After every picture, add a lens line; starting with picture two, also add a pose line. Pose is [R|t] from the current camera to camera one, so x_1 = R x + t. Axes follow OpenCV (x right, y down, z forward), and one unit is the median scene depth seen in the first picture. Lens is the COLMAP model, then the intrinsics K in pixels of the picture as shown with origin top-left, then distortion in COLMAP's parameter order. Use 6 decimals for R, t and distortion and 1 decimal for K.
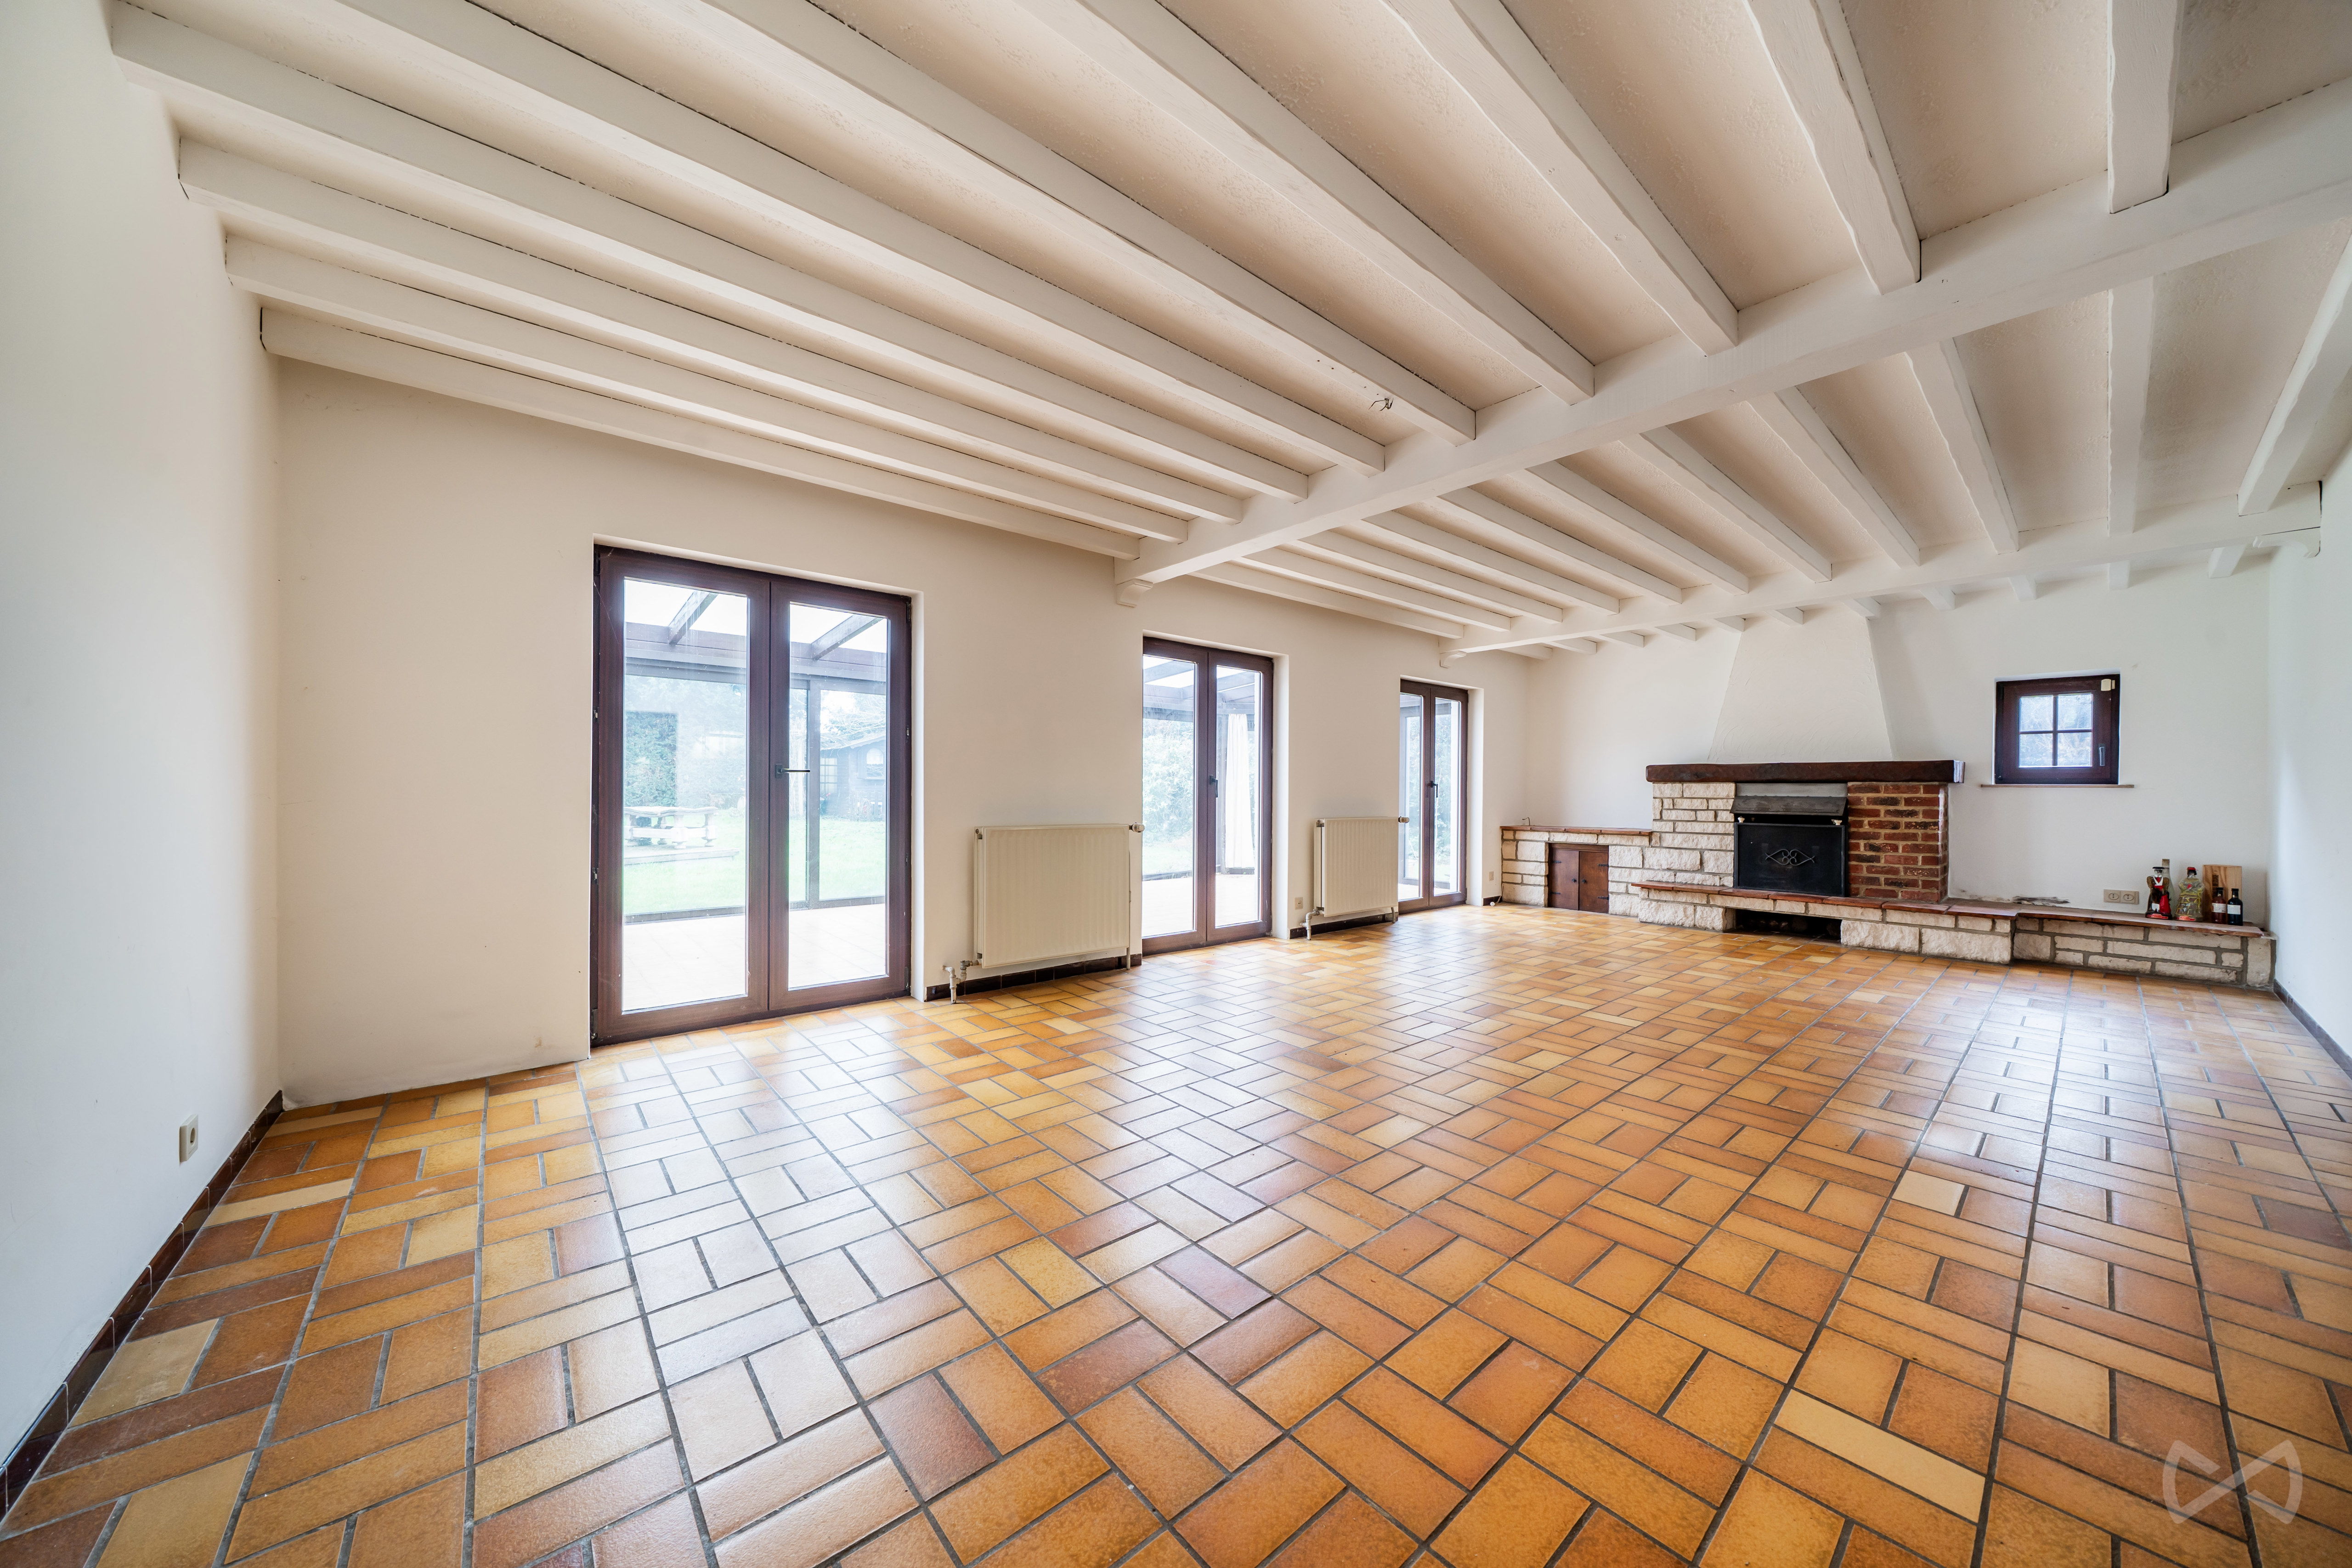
lens RADIAL K [[794.9, 0, 1186.8], [0, 794.9, 794.8], [0, 0, 1]] dist [0.002122, -0.000346]
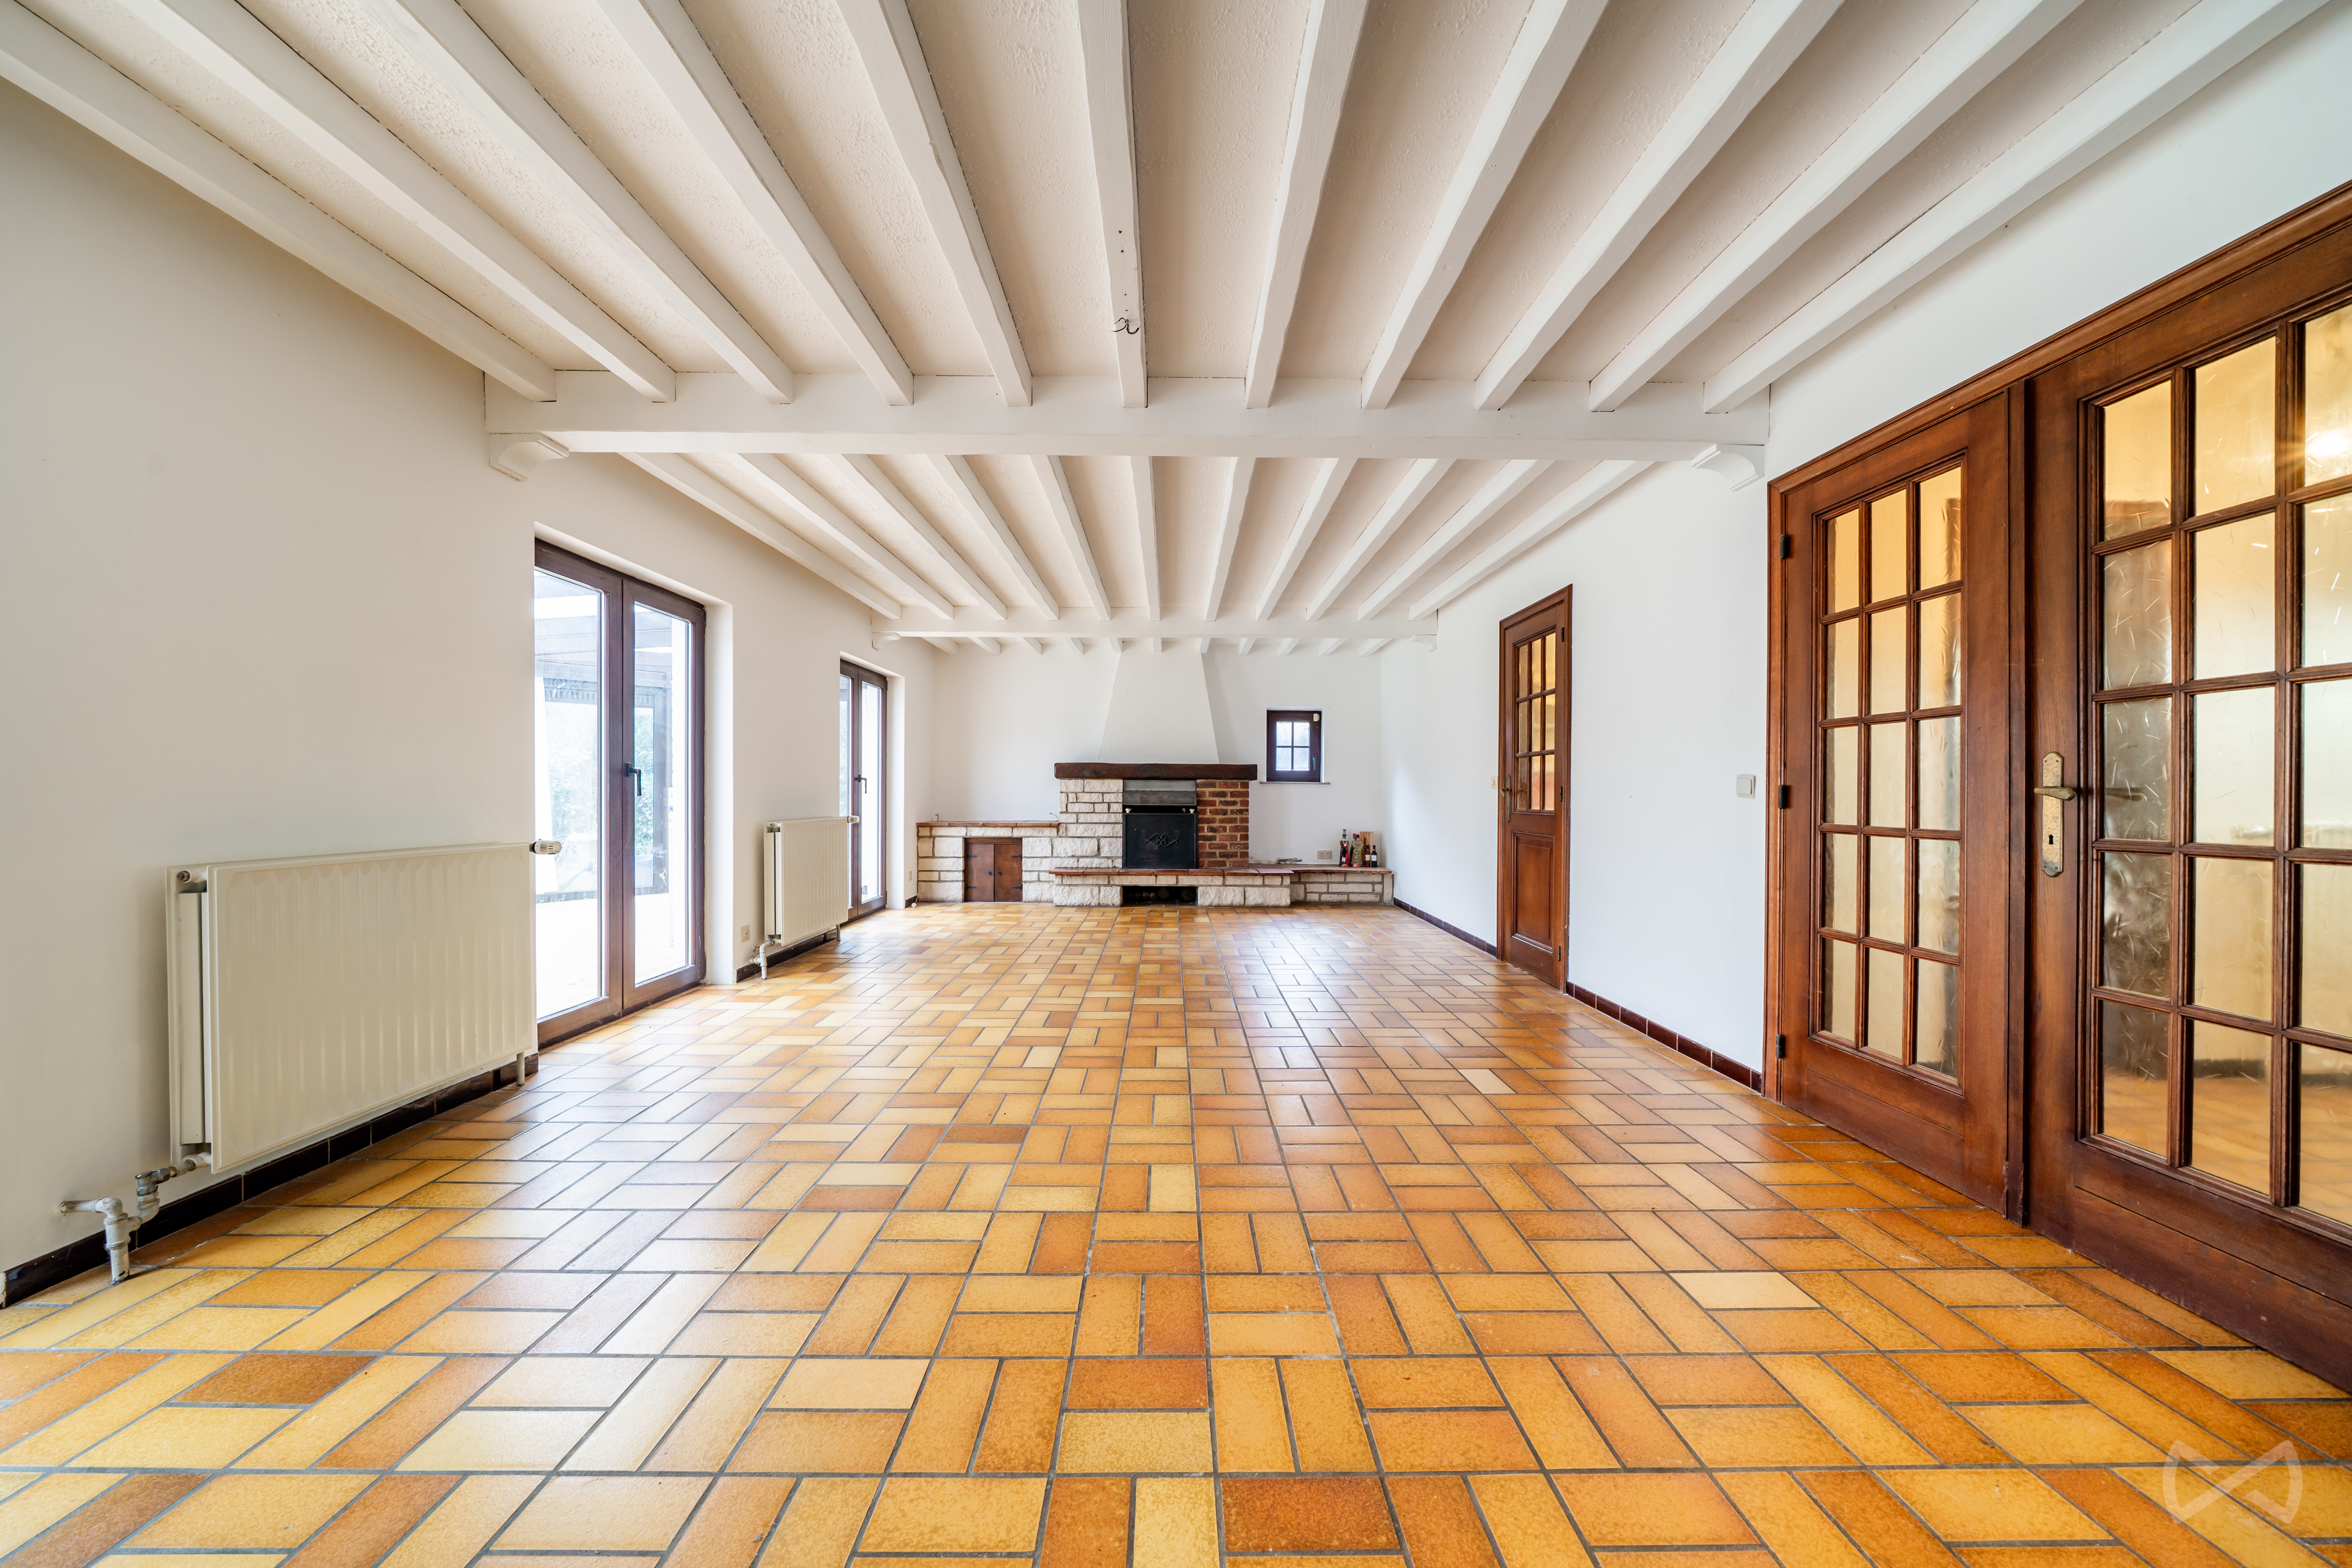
lens RADIAL K [[794.9, 0, 1120.3], [0, 794.9, 784.7], [0, 0, 1]] dist [0.002122, -0.000346]
pose [[0.651036, 0.001652, 0.759045, -0.233952], [0.001463, 0.999993, -0.003431, -0.003009], [-0.759046, 0.003344, 0.651029, 0.267918]]
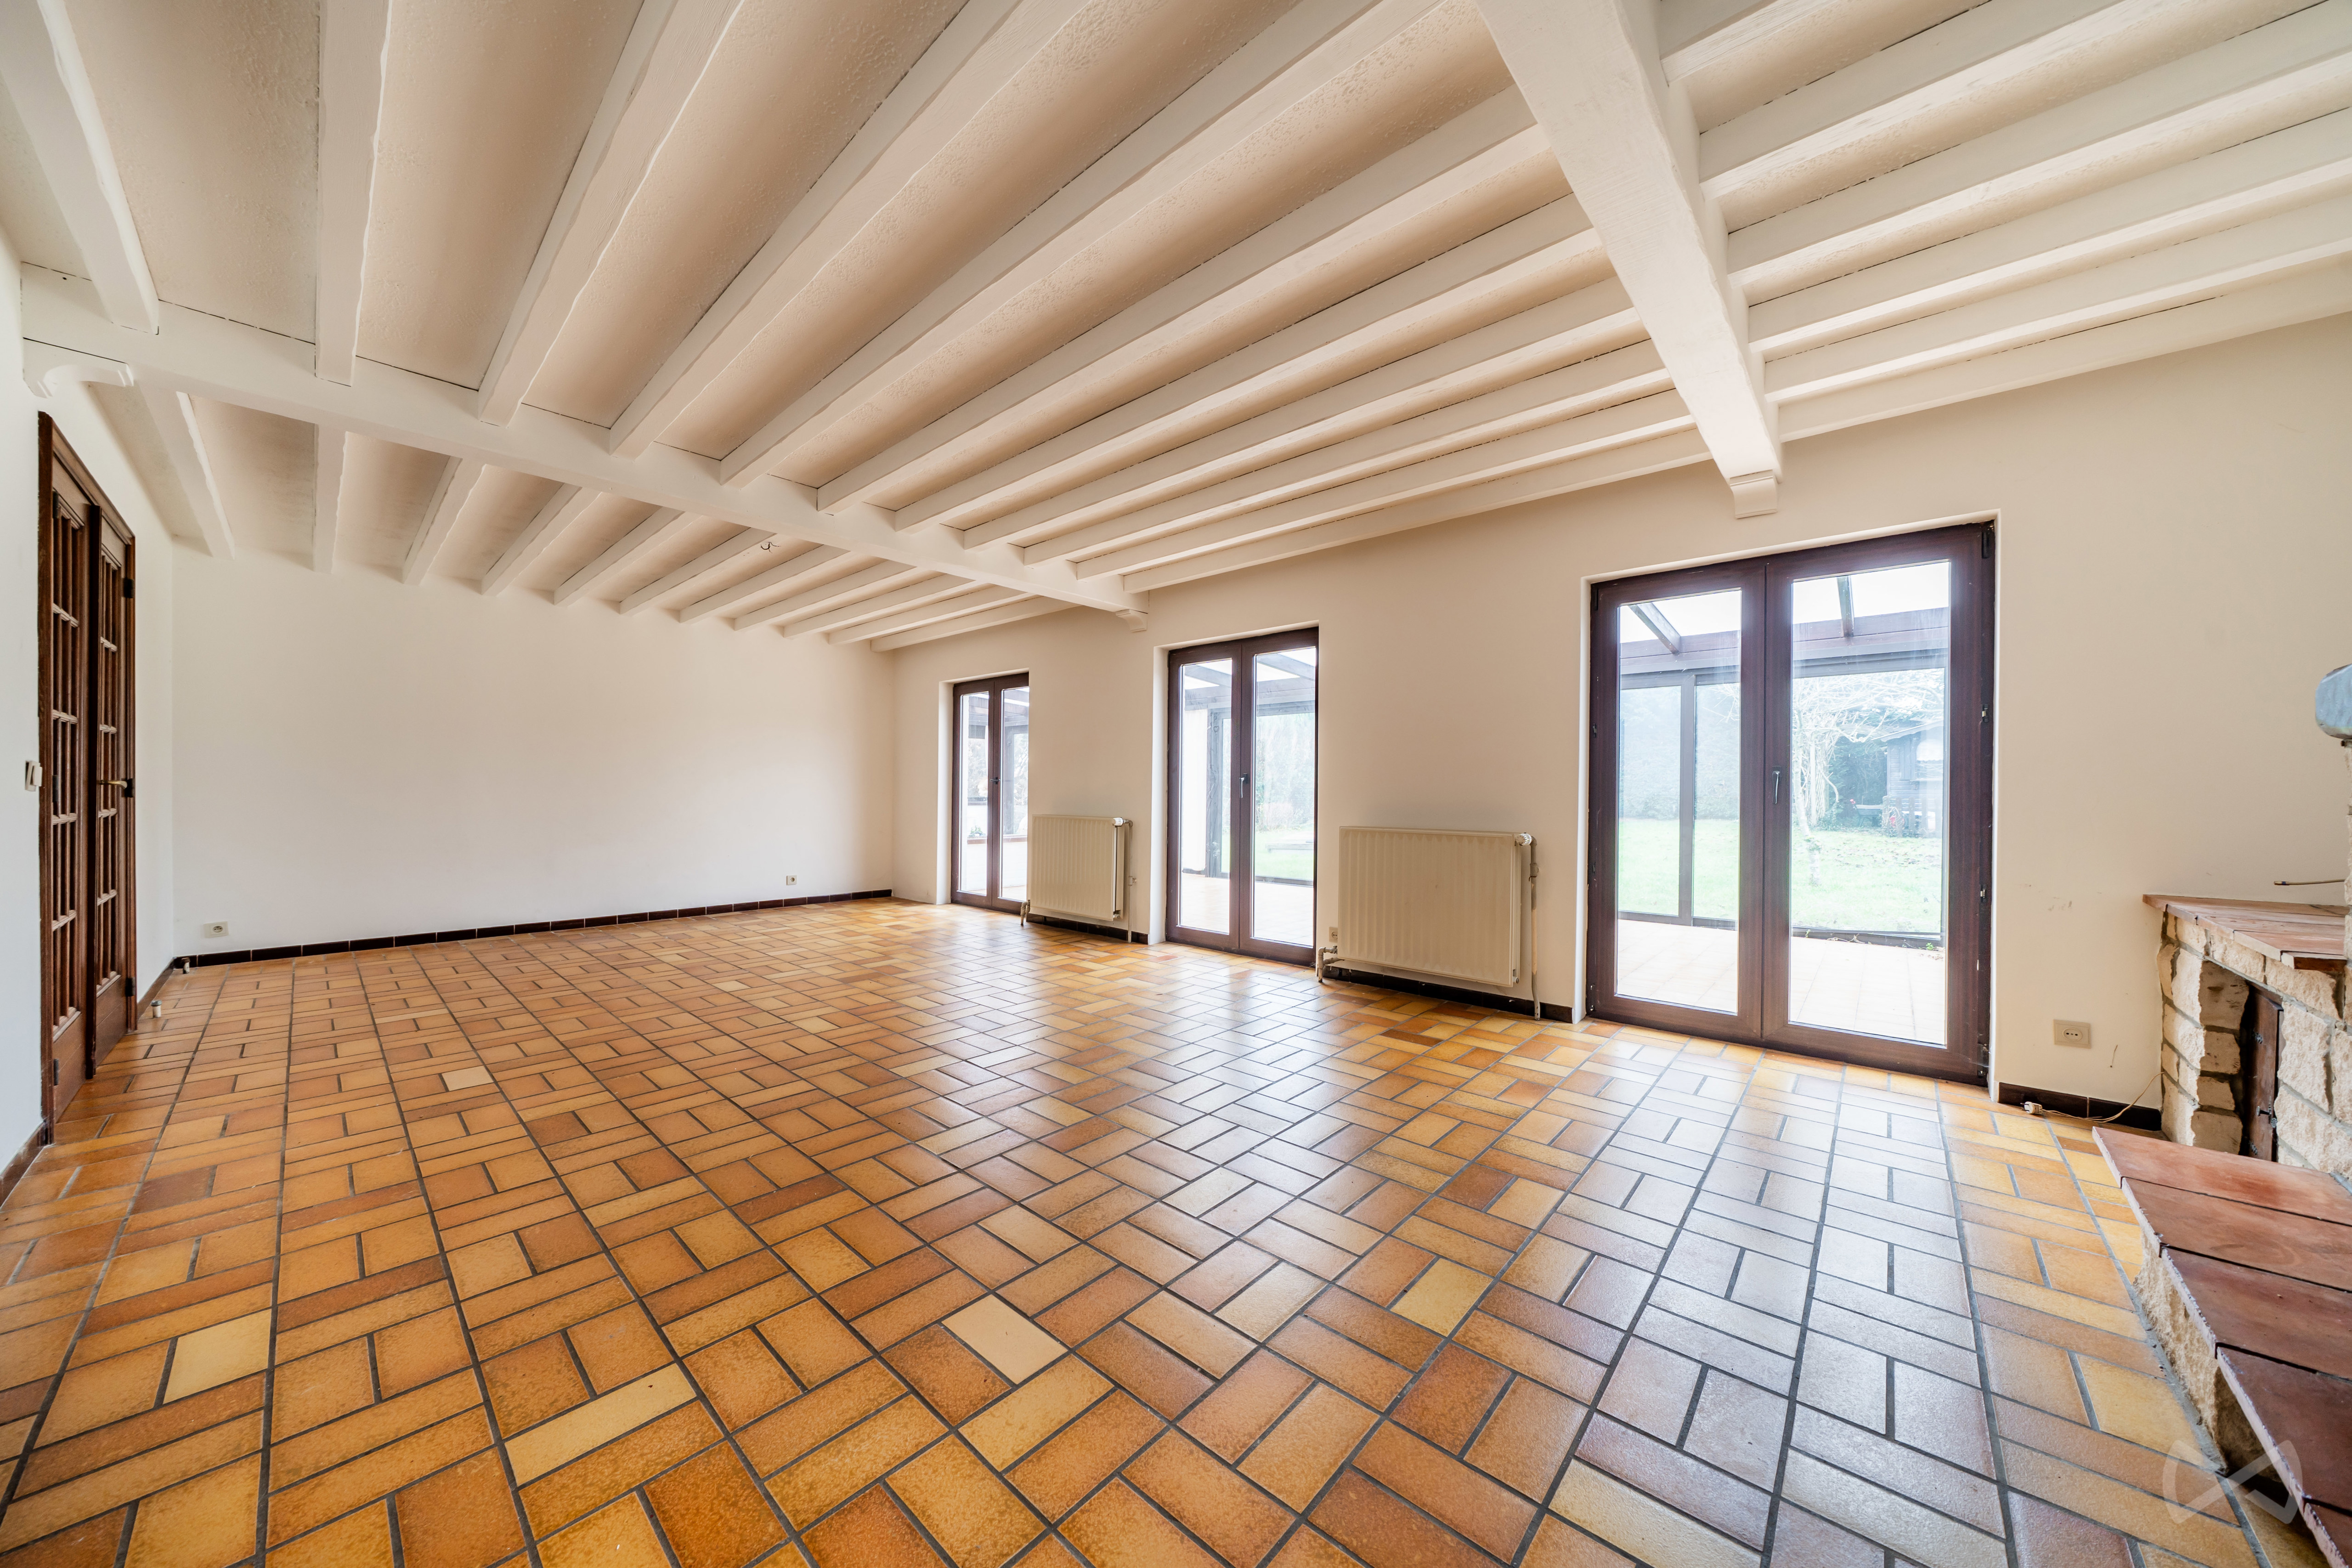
lens RADIAL K [[794.9, 0, 1196.8], [0, 794.9, 776.5], [0, 0, 1]] dist [0.002122, -0.000346]
pose [[0.129304, -0.022897, -0.991341, 1.141929], [-0.006206, 0.999695, -0.023900, -0.001793], [0.991586, 0.009242, 0.129122, 0.953909]]
